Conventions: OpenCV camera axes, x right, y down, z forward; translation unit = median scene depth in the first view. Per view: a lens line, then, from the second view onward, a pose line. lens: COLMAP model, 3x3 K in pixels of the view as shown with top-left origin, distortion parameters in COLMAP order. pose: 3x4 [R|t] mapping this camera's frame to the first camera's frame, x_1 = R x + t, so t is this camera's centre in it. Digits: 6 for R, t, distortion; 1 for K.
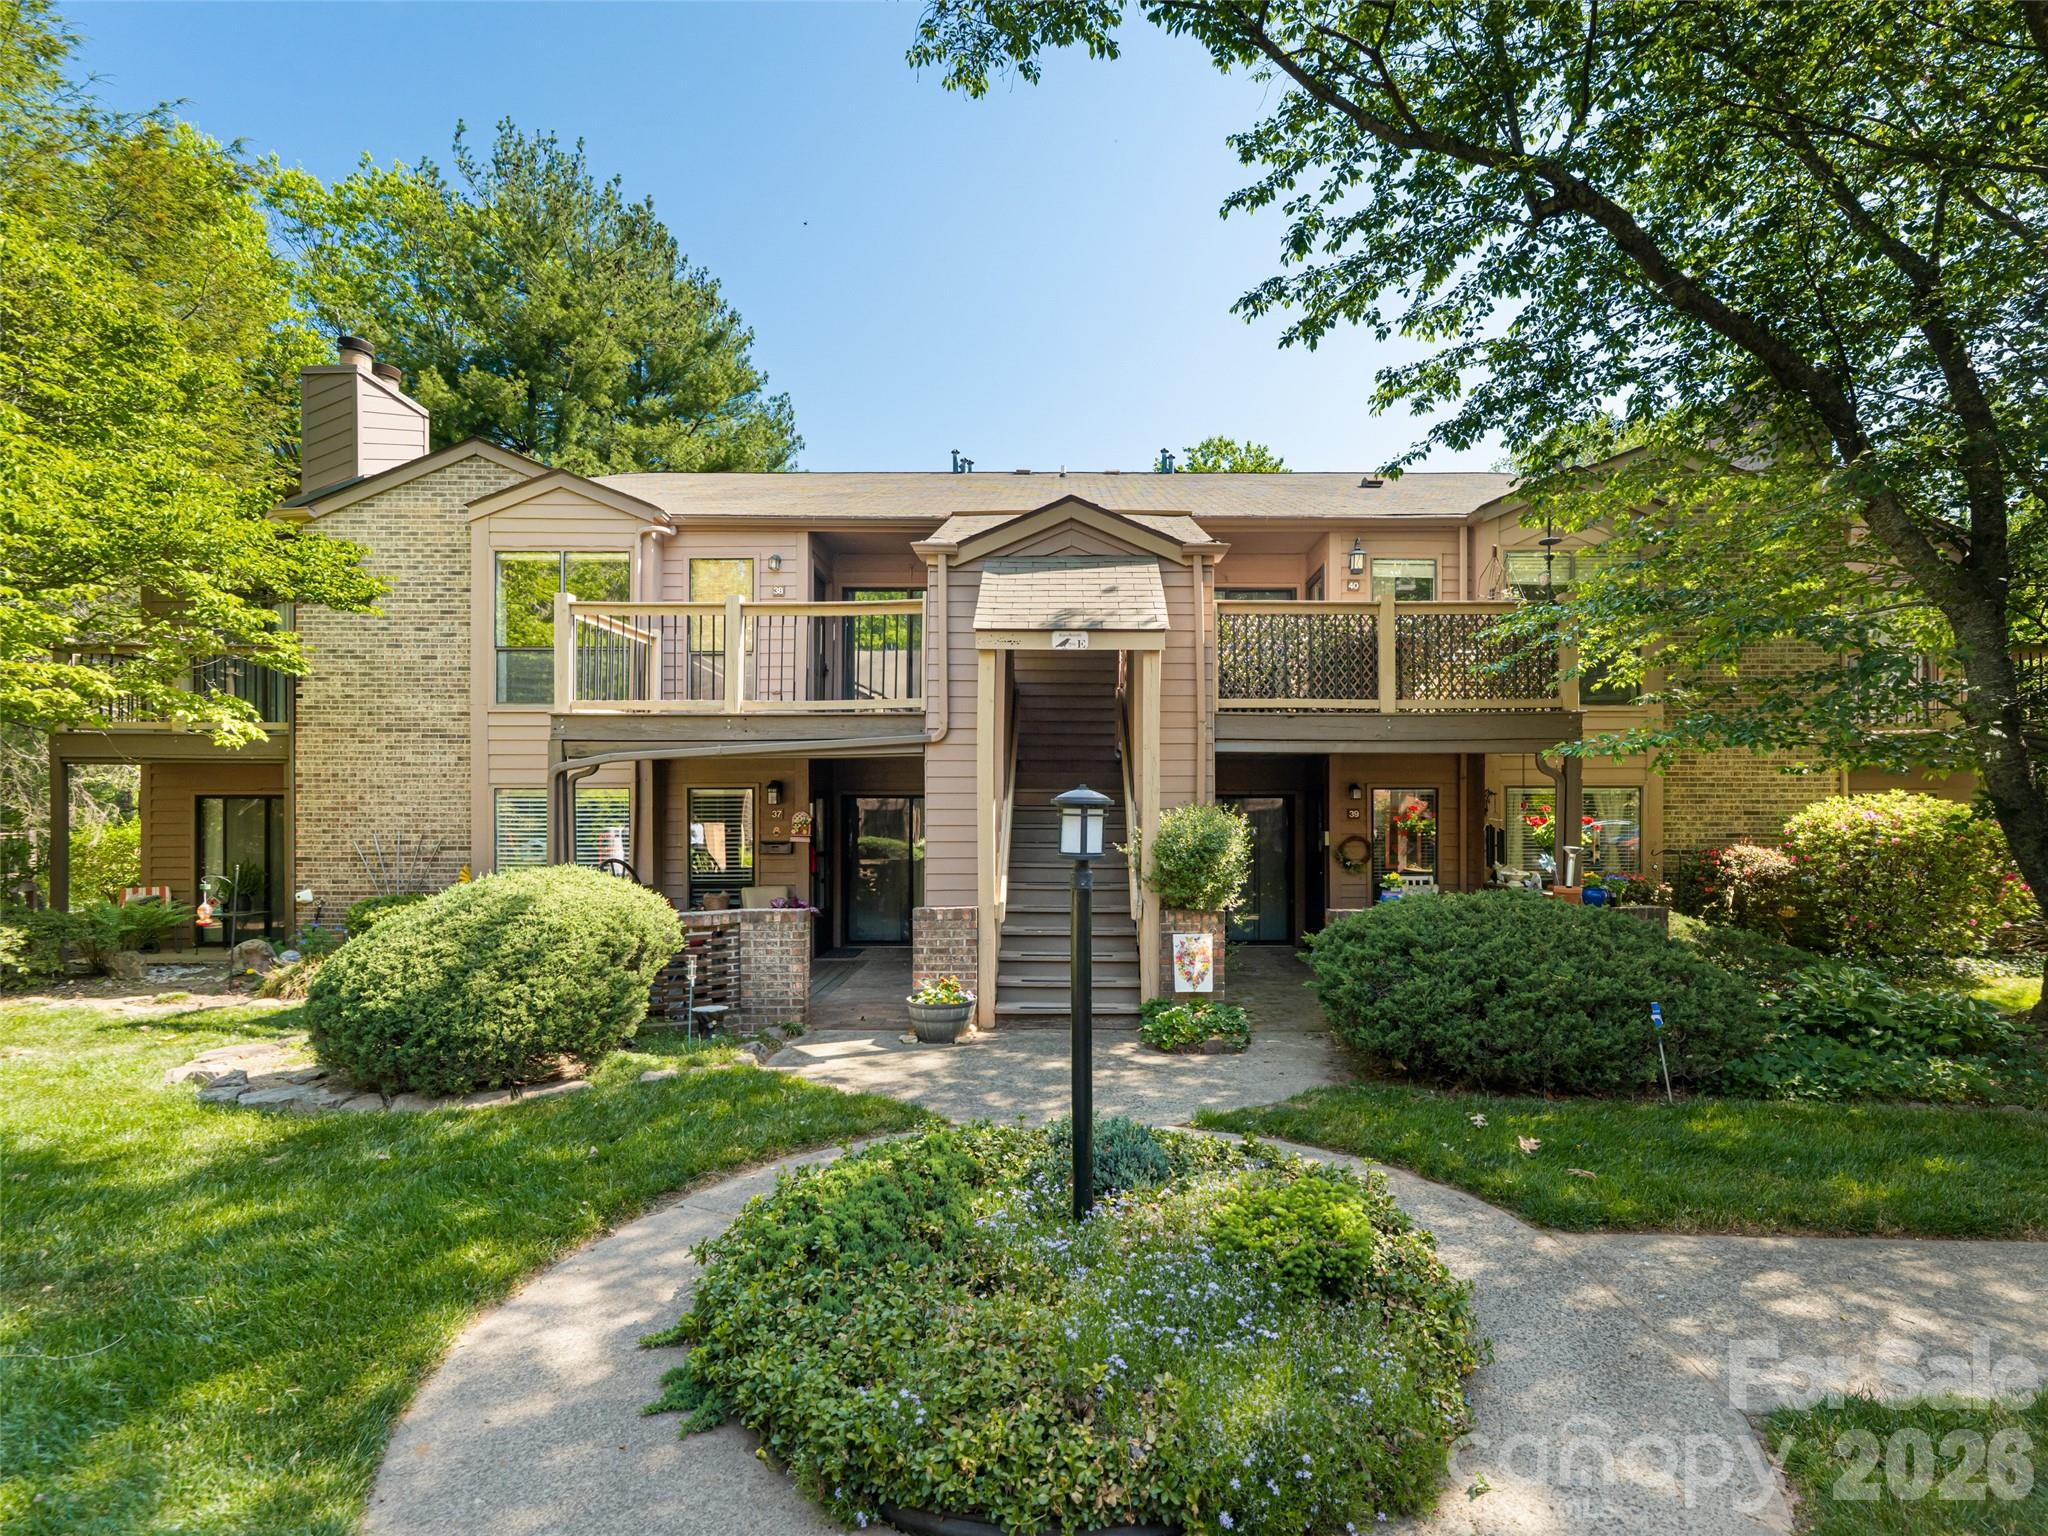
lens RADIAL K [[870.3, 0, 1105.5], [0, 870.3, 802.5], [0, 0, 1]] dist [-0.003472, -0.000139]
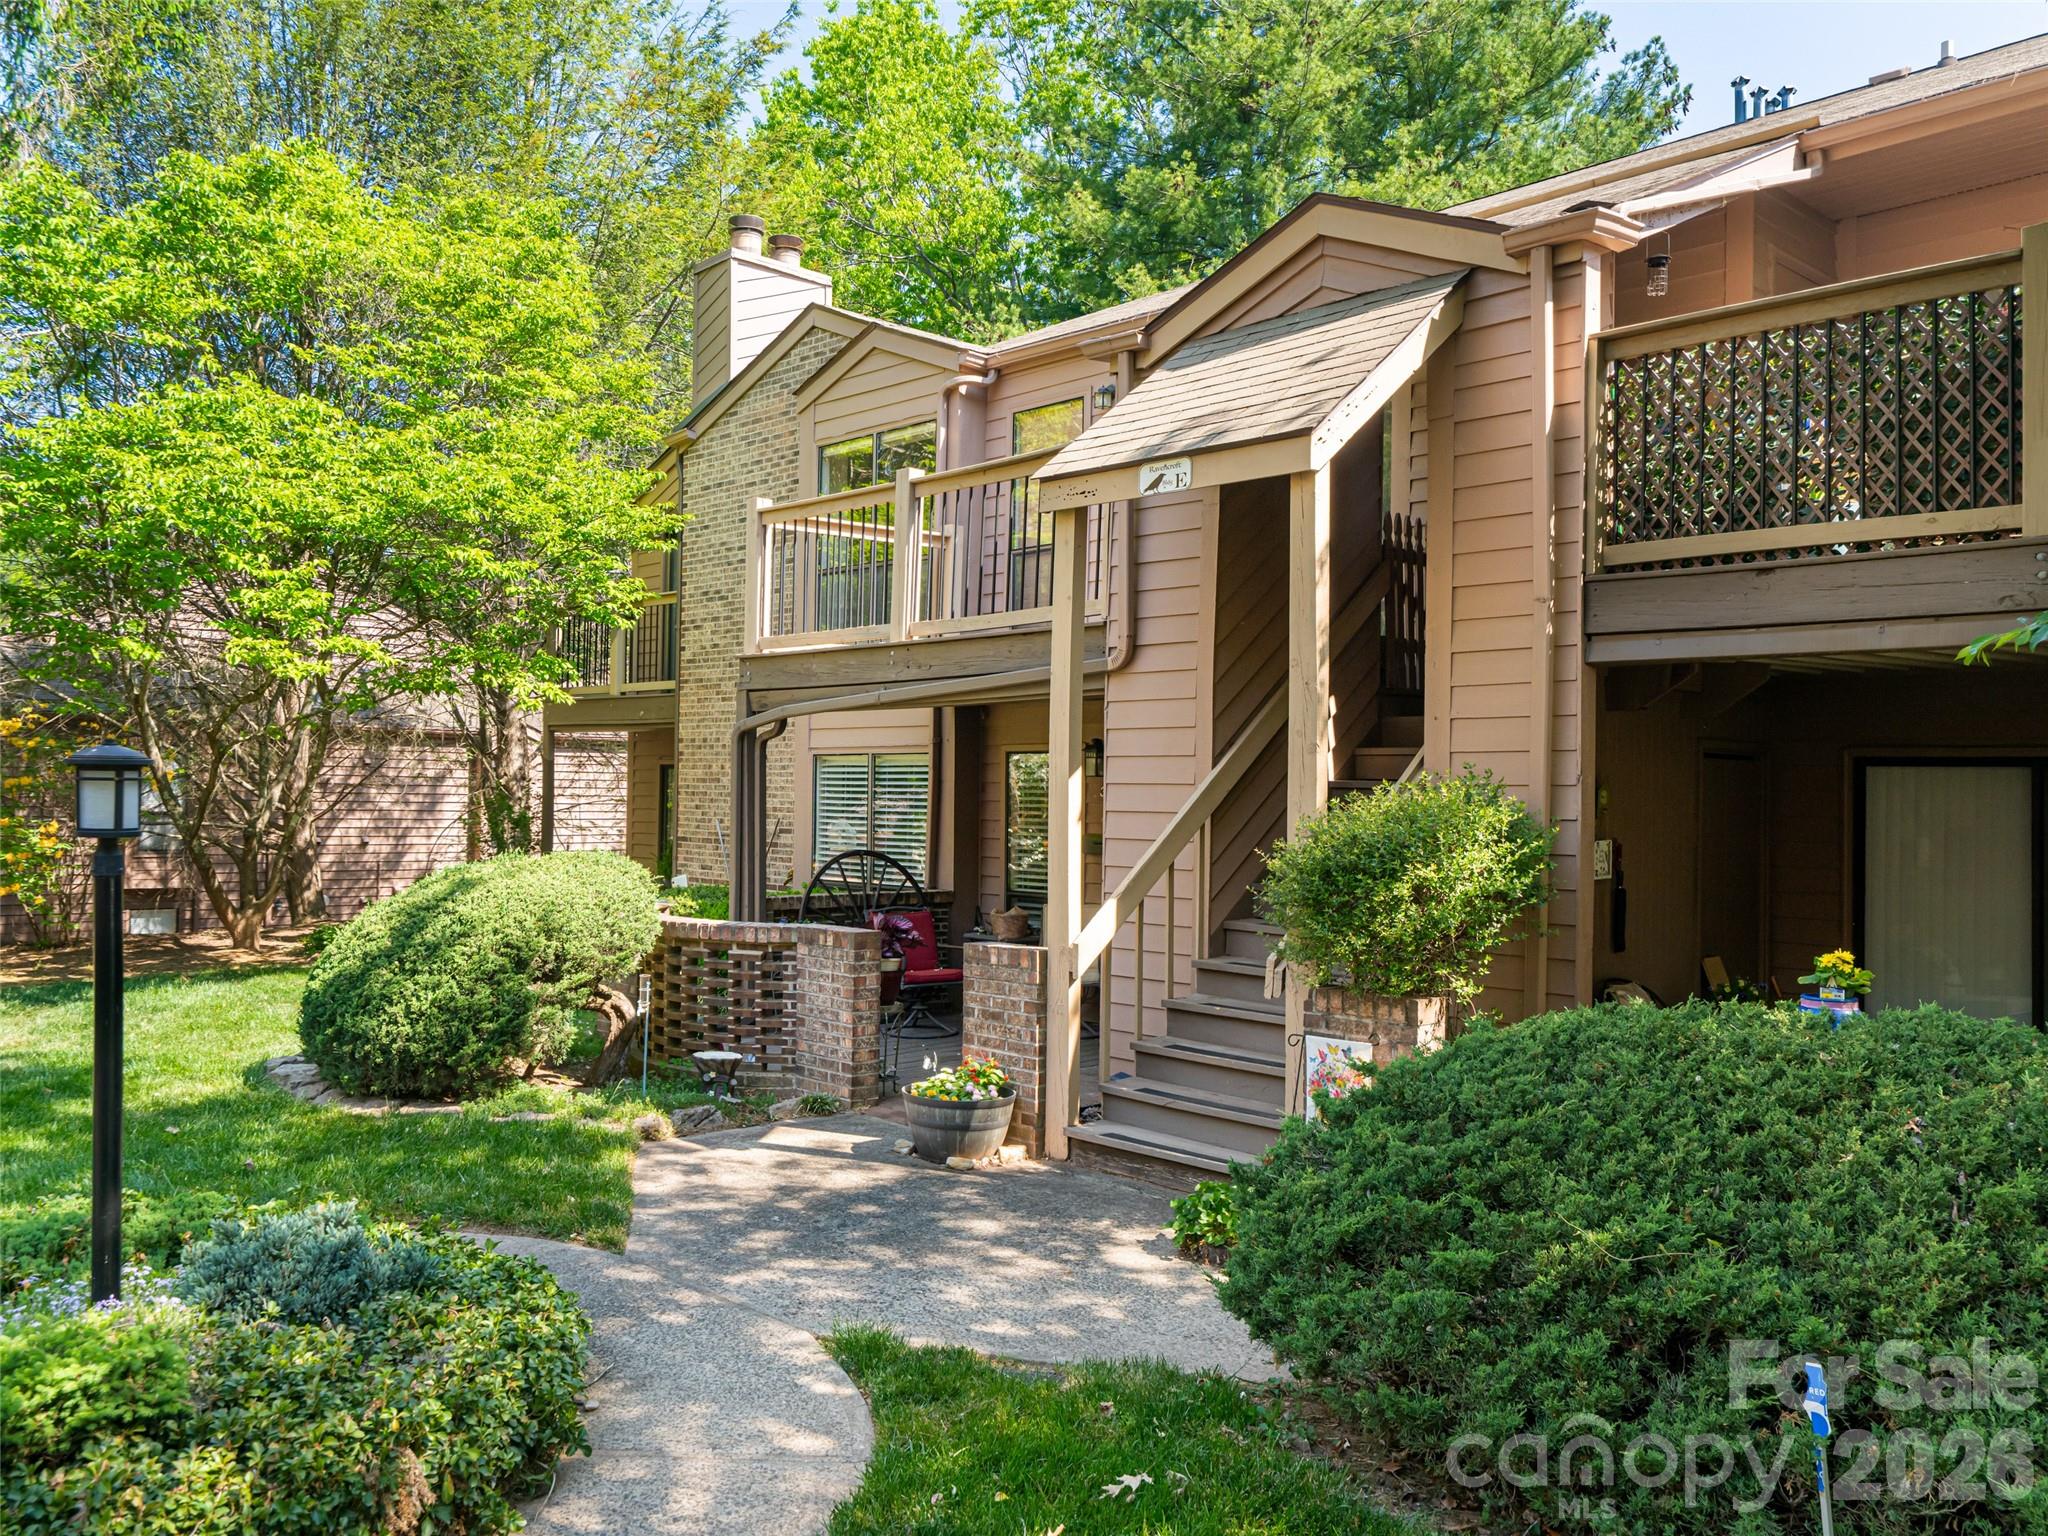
lens RADIAL K [[1542.2, 0, 971.4], [0, 1542.2, 743.0], [0, 0, 1]] dist [0.001847, -0.005534]
pose [[0.691025, -0.013392, -0.722707, 0.481406], [-0.003096, 0.999764, -0.021486, 0.002973], [0.722825, 0.017085, 0.690820, 0.200308]]
